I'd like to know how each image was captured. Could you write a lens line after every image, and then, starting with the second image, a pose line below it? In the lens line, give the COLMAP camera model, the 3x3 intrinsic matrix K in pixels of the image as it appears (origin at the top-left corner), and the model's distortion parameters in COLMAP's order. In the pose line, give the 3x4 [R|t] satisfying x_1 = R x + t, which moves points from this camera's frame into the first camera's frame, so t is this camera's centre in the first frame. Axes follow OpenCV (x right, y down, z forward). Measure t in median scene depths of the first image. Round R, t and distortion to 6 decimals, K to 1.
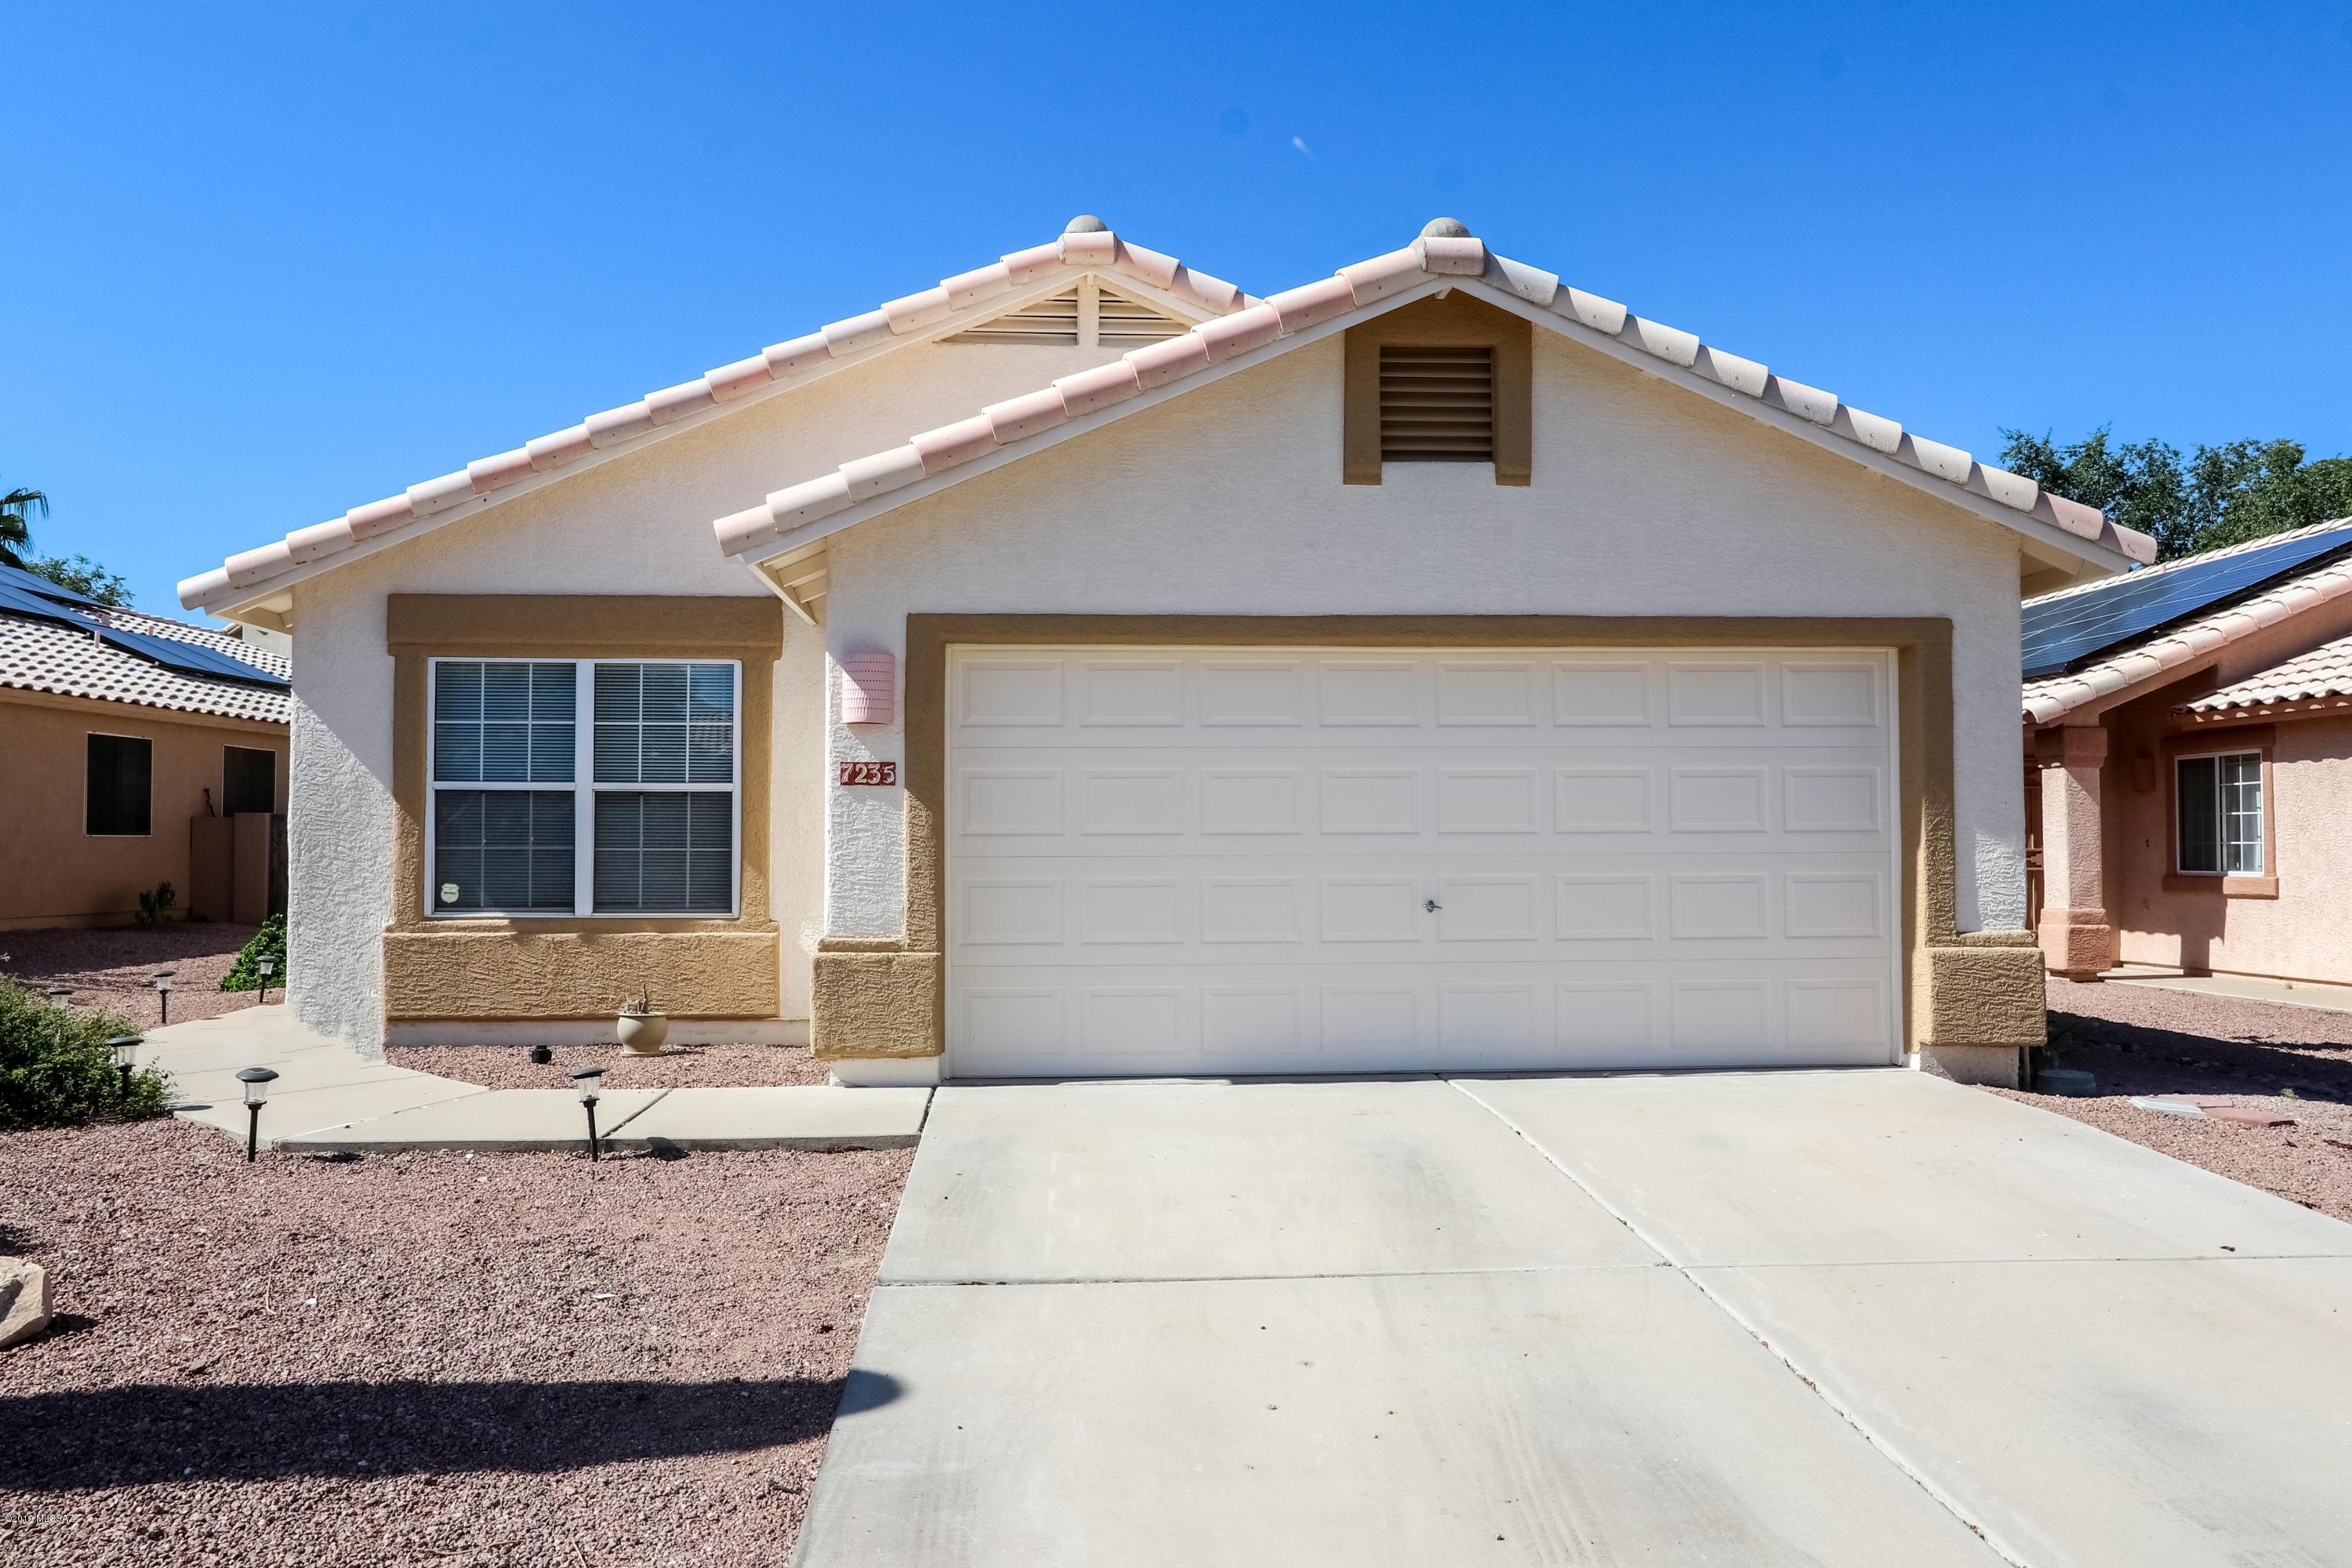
lens RADIAL K [[1687.4, 0, 1176.0], [0, 1687.4, 784.0], [0, 0, 1]] dist [-0.000953, 0.000475]
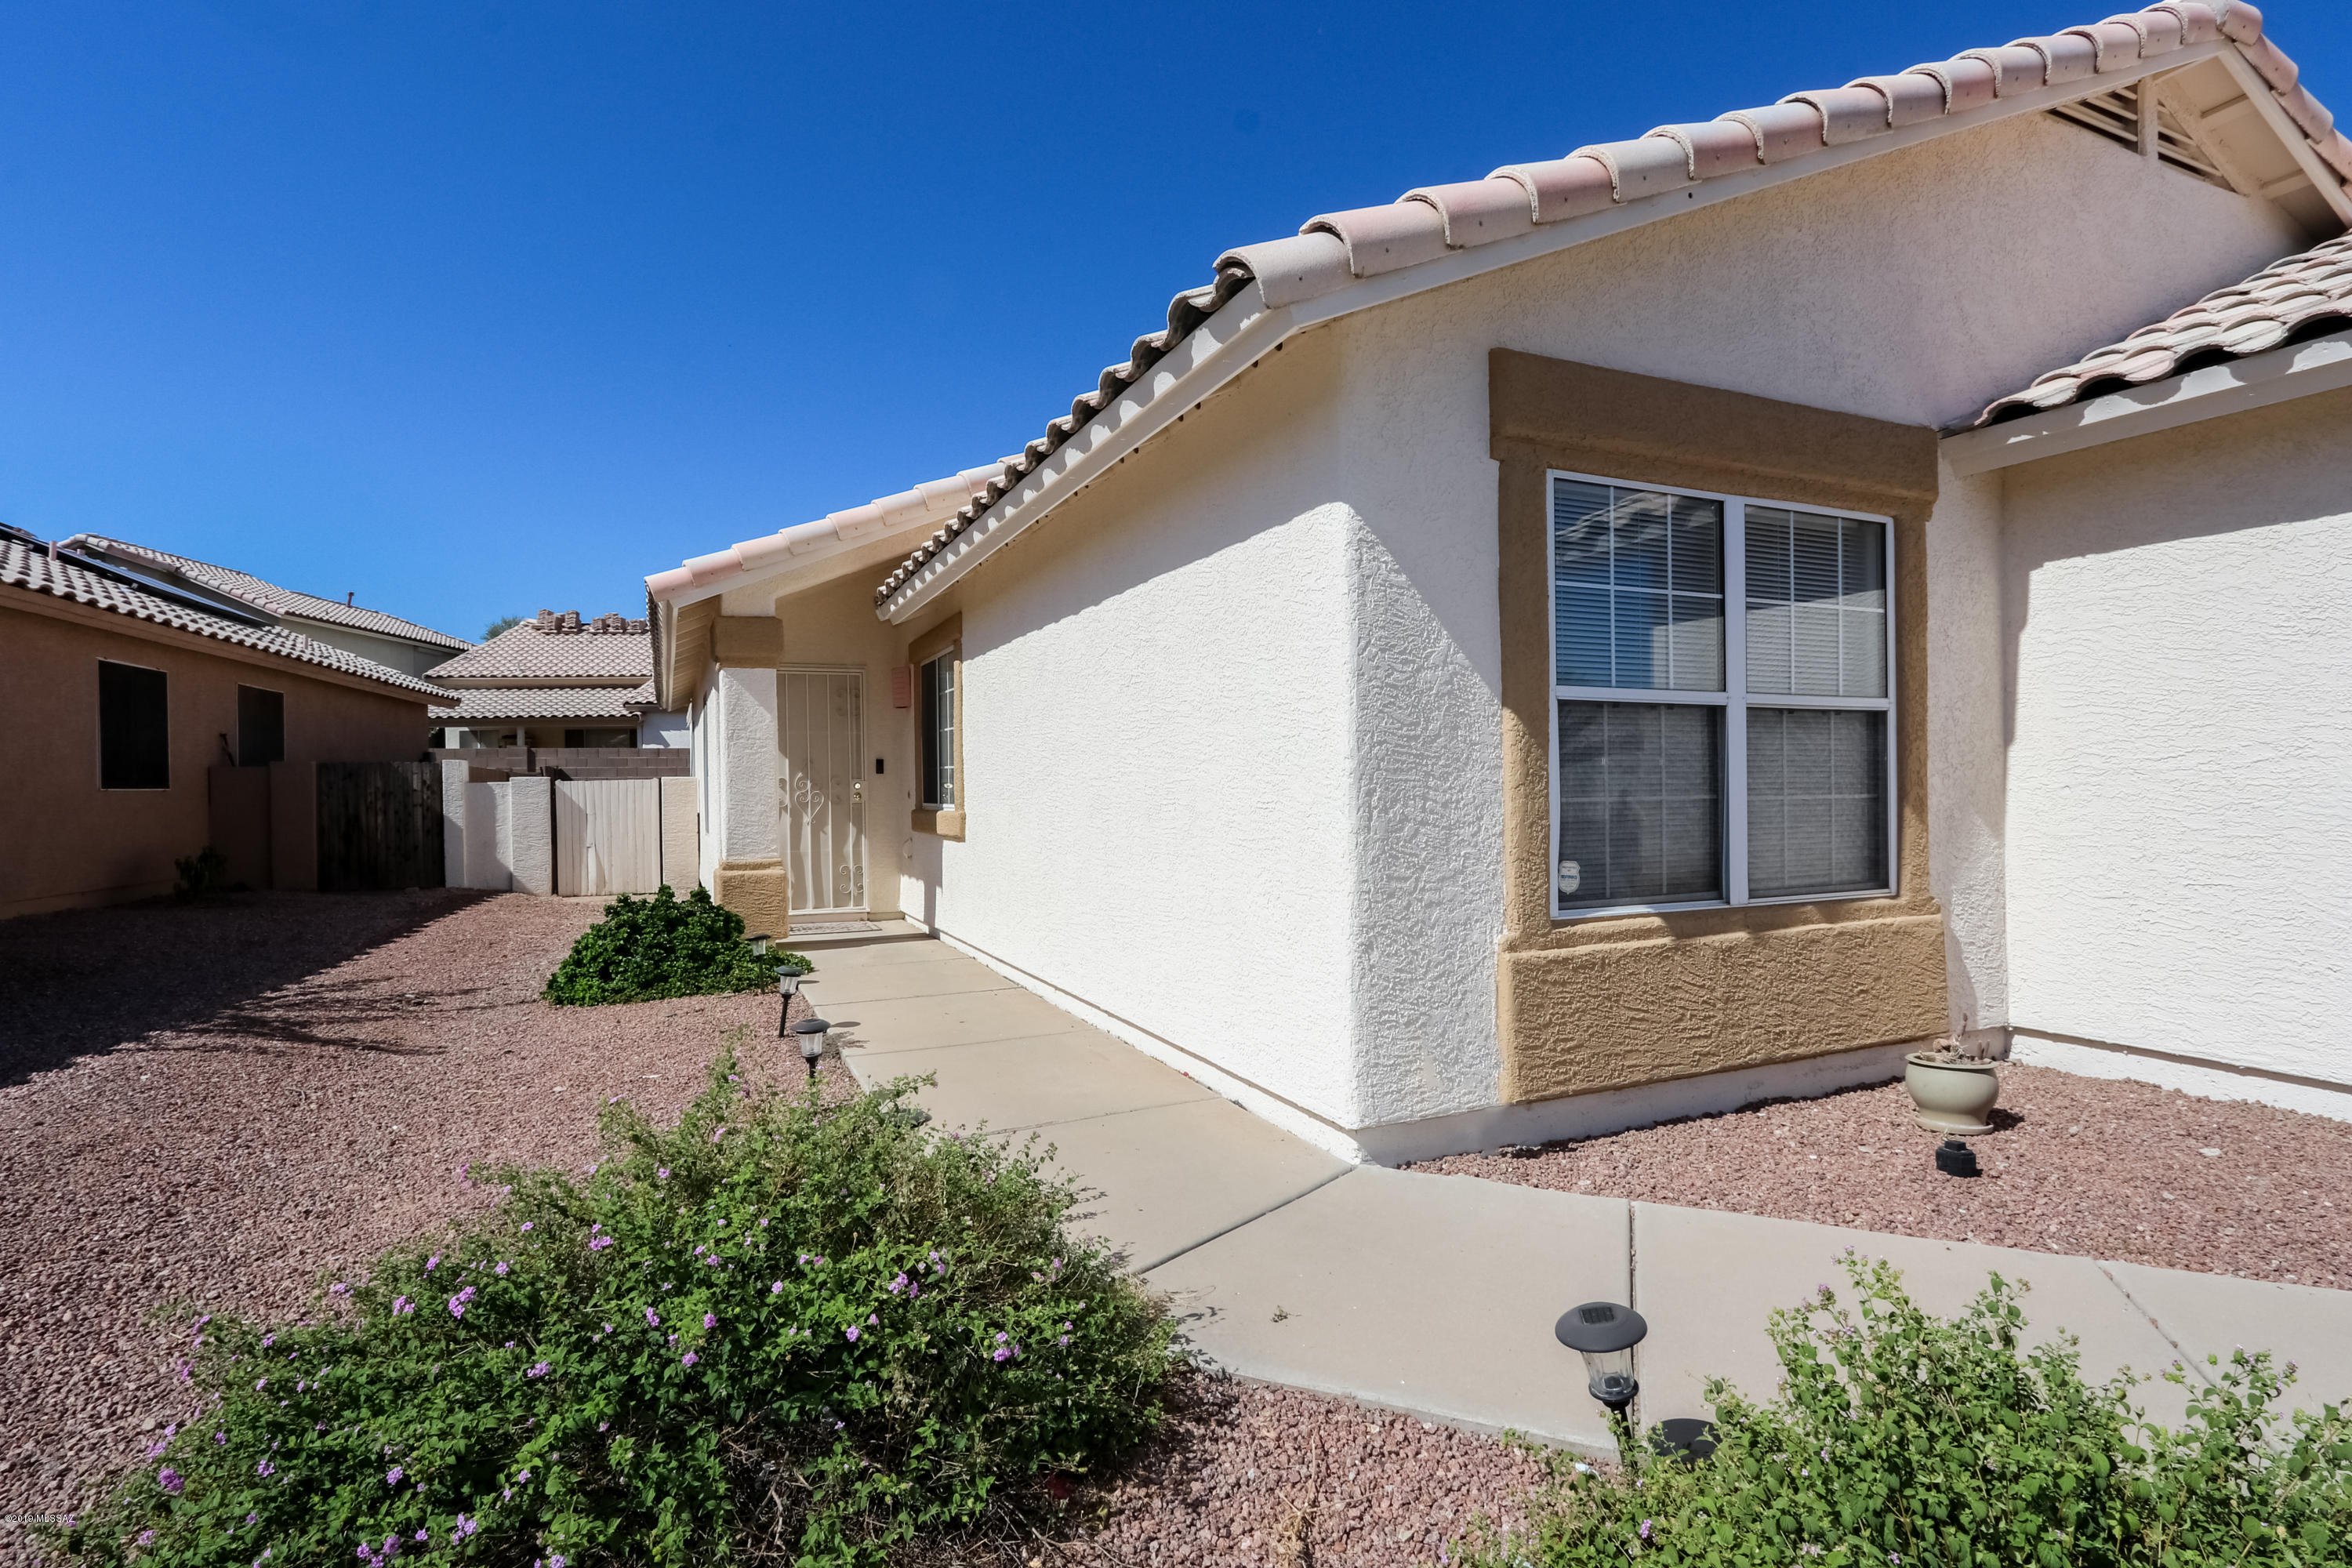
lens RADIAL K [[1089.0, 0, 1150.6], [0, 1089.0, 793.5], [0, 0, 1]] dist [-0.017869, 0.002275]
pose [[0.937178, -0.012746, 0.348619, -0.699455], [-0.001966, 0.999123, 0.041814, 0.020081], [-0.348847, -0.039873, 0.936331, 0.698049]]
